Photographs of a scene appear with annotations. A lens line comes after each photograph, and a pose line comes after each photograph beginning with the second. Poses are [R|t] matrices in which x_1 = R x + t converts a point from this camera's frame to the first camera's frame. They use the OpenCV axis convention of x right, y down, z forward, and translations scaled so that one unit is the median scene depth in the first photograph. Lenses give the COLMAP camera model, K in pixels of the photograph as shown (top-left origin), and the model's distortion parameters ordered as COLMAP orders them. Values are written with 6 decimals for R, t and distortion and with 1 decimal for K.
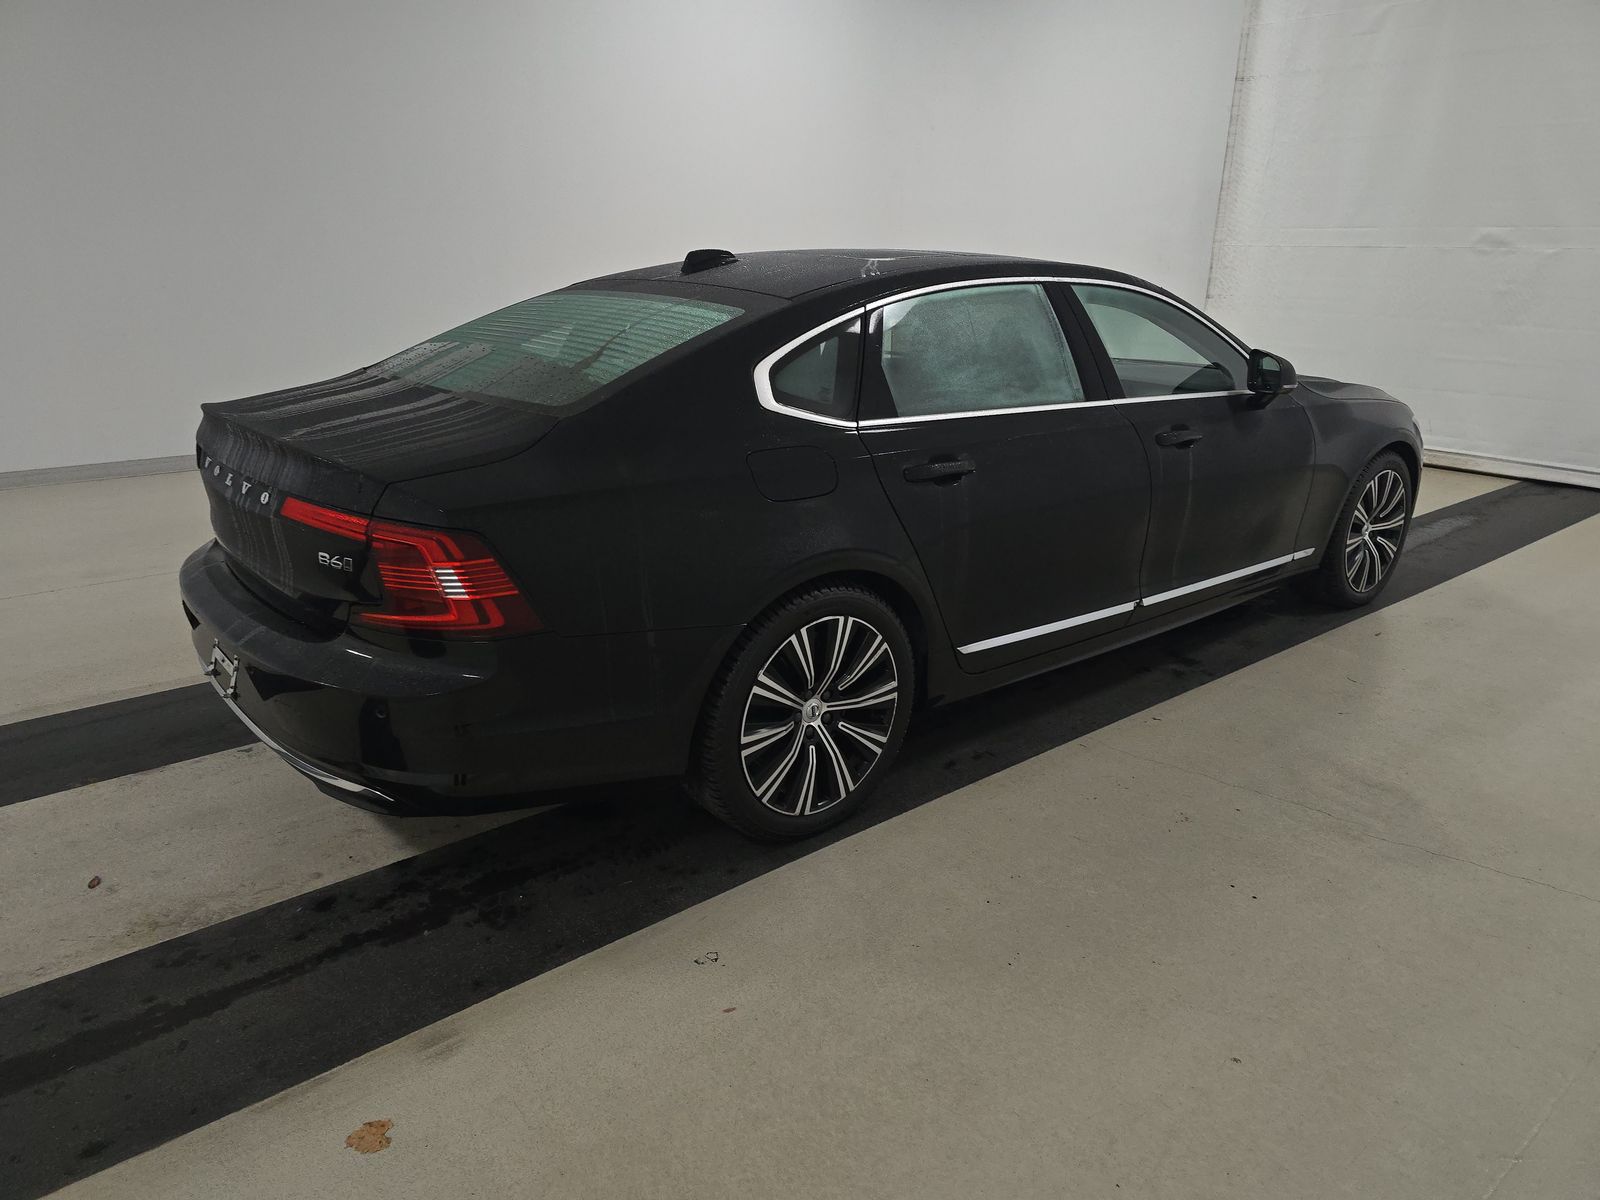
lens RADIAL K [[1066.5, 0, 802.0], [0, 1066.5, 594.9], [0, 0, 1]] dist [0.048276, -0.041445]
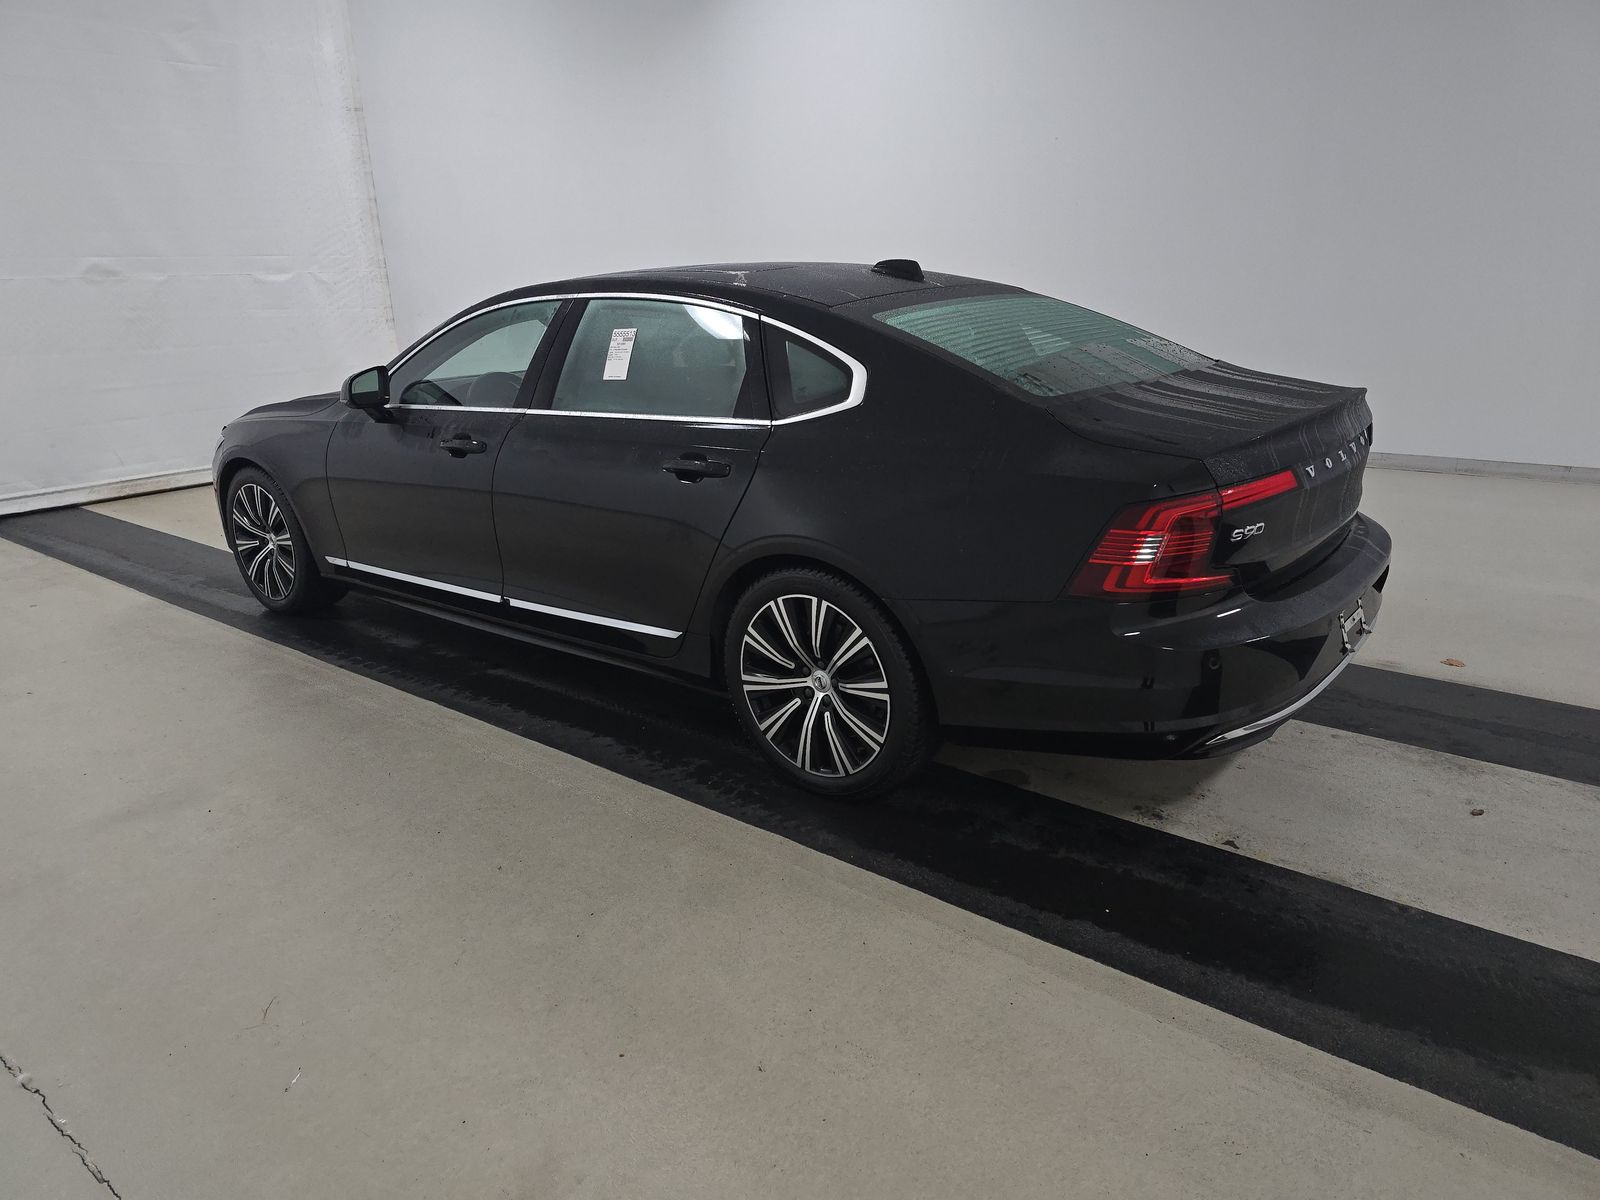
lens RADIAL K [[1066.5, 0, 802.0], [0, 1066.5, 594.9], [0, 0, 1]] dist [0.048276, -0.041445]
pose [[-0.198461, -0.290752, 0.935990, -1.460338], [0.326634, 0.880772, 0.342857, -0.528563], [-0.924080, 0.373769, -0.079830, 1.611619]]
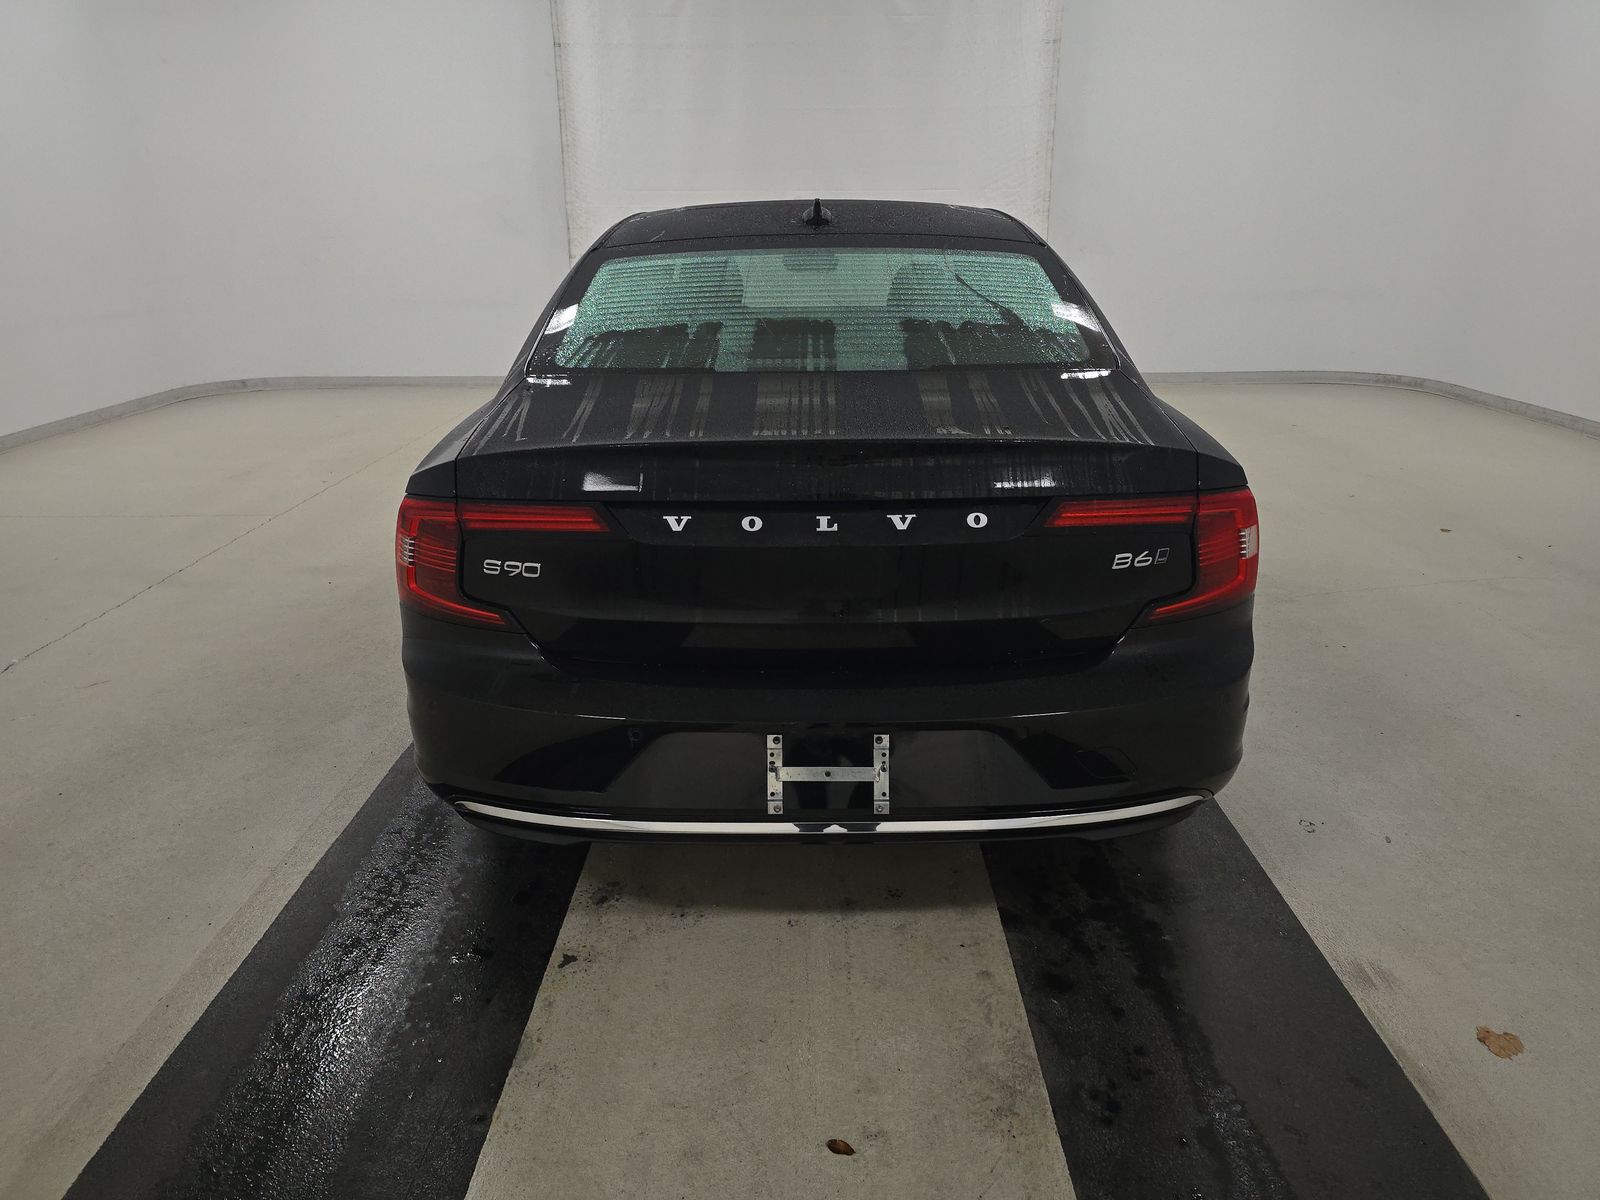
lens RADIAL K [[1066.5, 0, 802.0], [0, 1066.5, 594.9], [0, 0, 1]] dist [0.048276, -0.041445]
pose [[0.644900, -0.266862, 0.716163, -1.034615], [0.247379, 0.959500, 0.134774, -0.156822], [-0.723124, 0.090248, 0.684797, 0.515189]]
